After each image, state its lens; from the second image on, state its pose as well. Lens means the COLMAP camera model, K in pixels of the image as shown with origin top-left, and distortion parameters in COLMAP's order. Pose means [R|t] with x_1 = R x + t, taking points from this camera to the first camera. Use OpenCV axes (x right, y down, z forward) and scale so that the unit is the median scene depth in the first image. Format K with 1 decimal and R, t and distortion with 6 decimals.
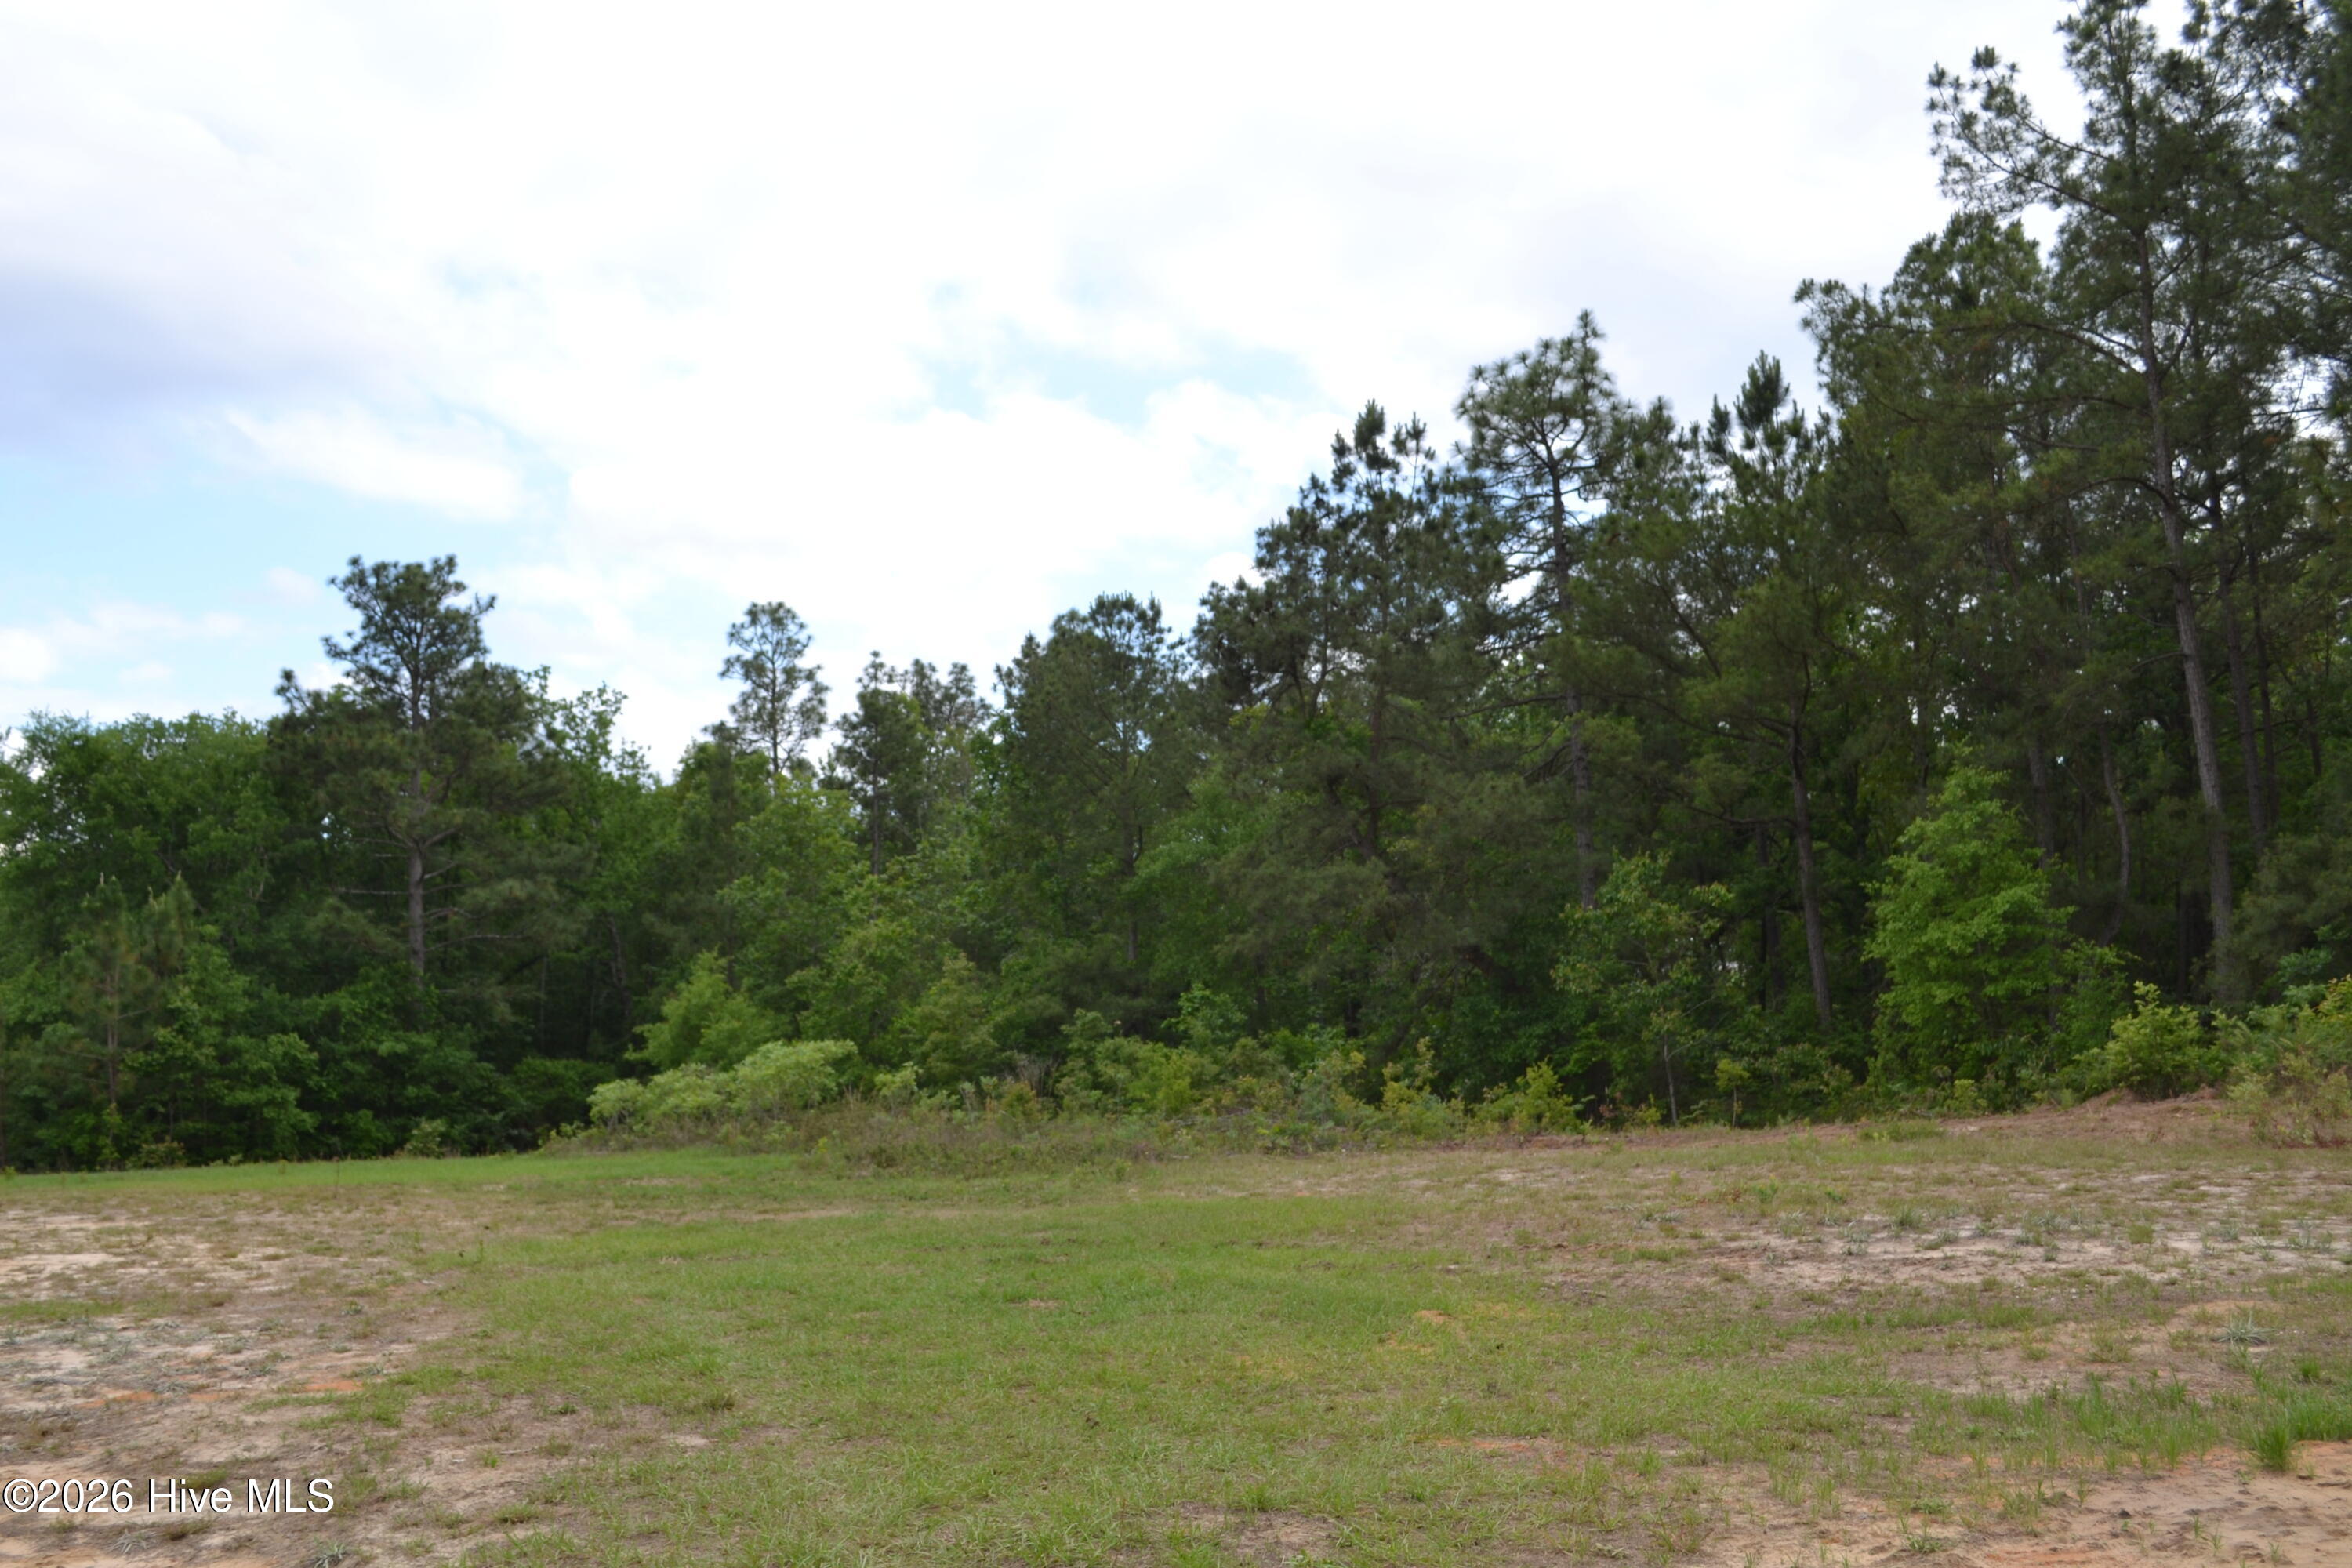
lens RADIAL K [[2387.9, 0, 1167.5], [0, 2387.9, 790.4], [0, 0, 1]] dist [-0.054761, 0.000000]
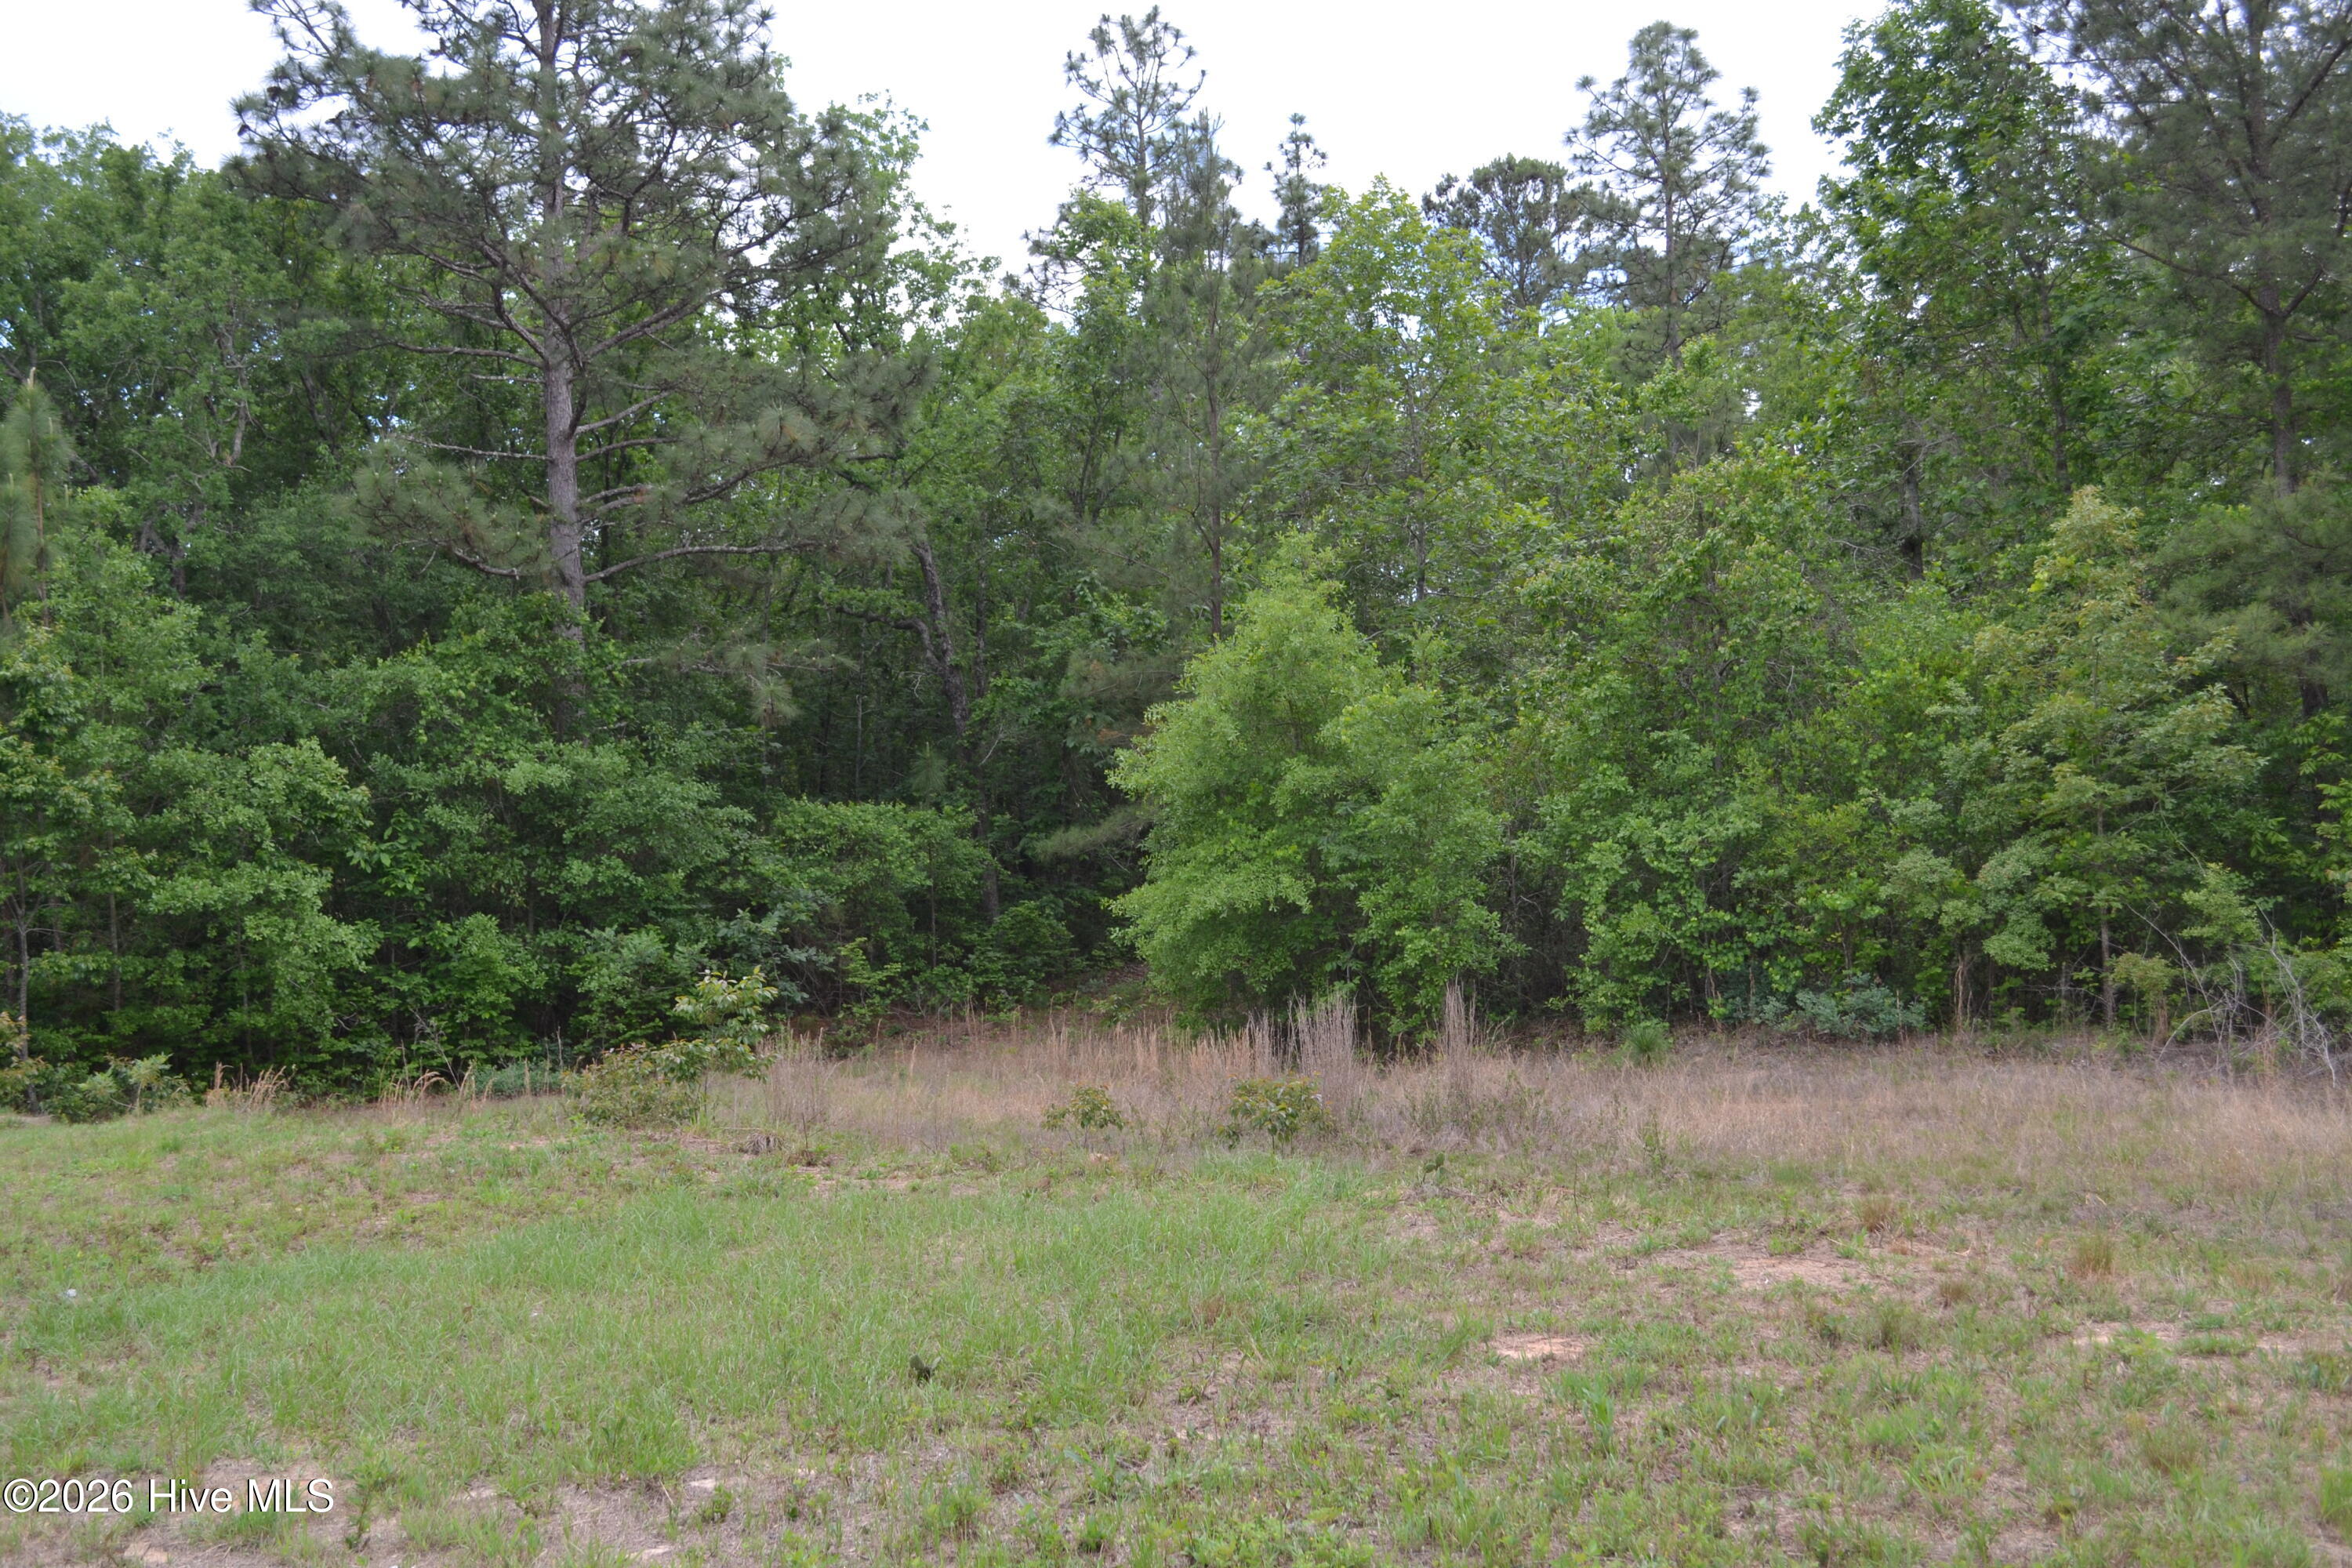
lens RADIAL K [[2387.9, 0, 1182.9], [0, 2387.9, 778.7], [0, 0, 1]] dist [-0.054761, 0.000000]
pose [[0.999858, -0.010033, -0.013535, -0.199366], [0.011236, 0.995701, 0.091947, 0.069471], [0.012554, -0.092086, 0.995672, 0.557536]]
